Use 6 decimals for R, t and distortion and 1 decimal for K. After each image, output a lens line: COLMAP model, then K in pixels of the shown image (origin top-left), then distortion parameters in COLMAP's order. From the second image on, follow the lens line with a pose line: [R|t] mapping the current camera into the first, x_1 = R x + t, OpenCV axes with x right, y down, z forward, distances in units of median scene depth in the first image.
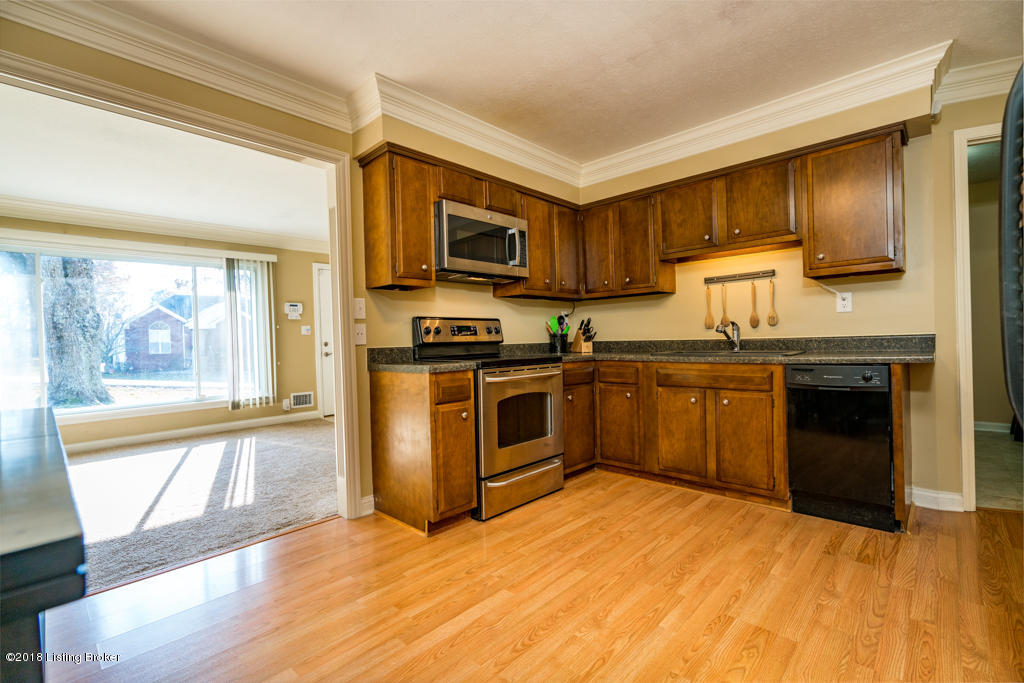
lens RADIAL K [[455.0, 0, 513.8], [0, 455.0, 340.0], [0, 0, 1]] dist [-0.003499, 0.000780]
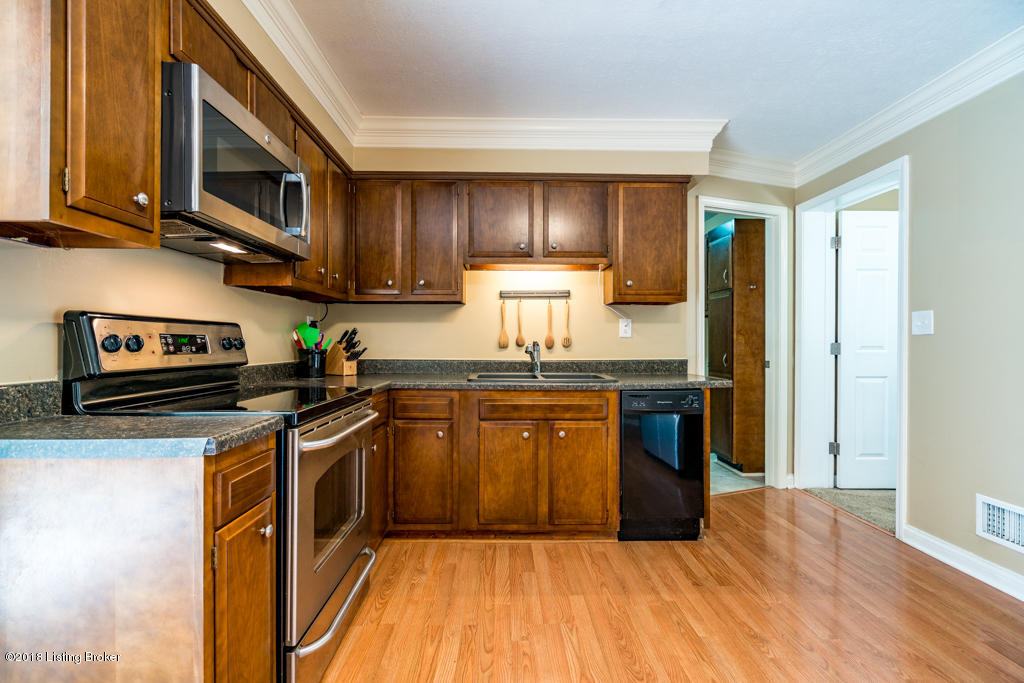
lens RADIAL K [[455.0, 0, 511.1], [0, 455.0, 343.3], [0, 0, 1]] dist [-0.003499, 0.000780]
pose [[0.718884, 0.027924, 0.694569, -0.209576], [-0.021132, 0.999609, -0.018316, -0.020844], [-0.694809, -0.001510, 0.719193, 0.395026]]
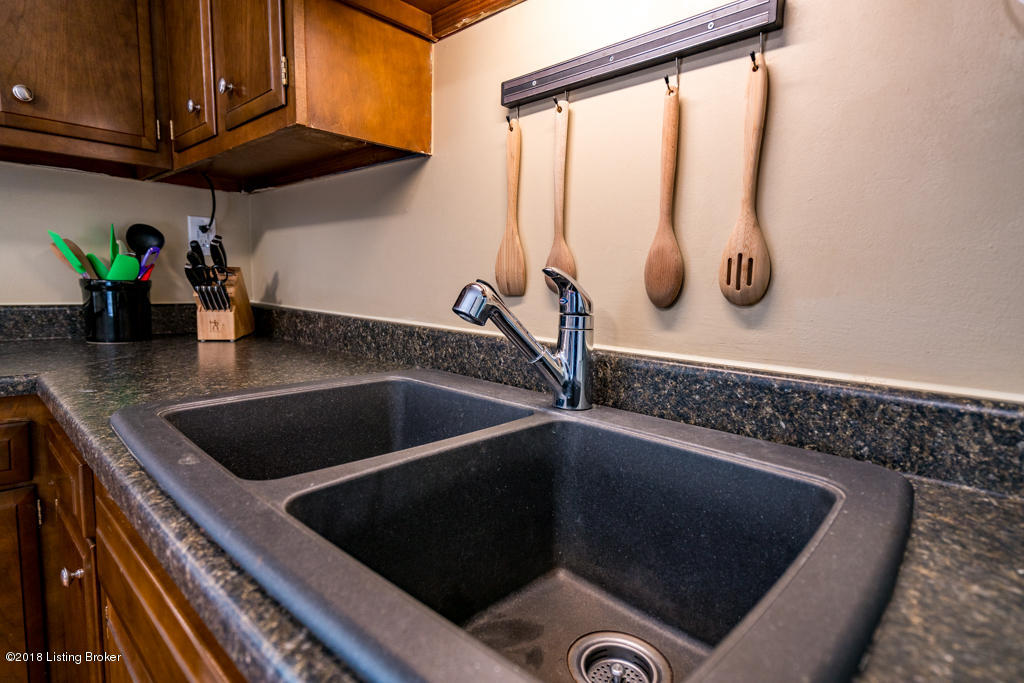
lens RADIAL K [[524.9, 0, 506.5], [0, 524.9, 338.6], [0, 0, 1]] dist [-0.002454, -0.000233]
pose [[0.998168, 0.060302, 0.004902, 0.491443], [-0.060483, 0.992622, 0.105086, -0.035901], [0.001471, -0.105190, 0.994451, 0.812373]]
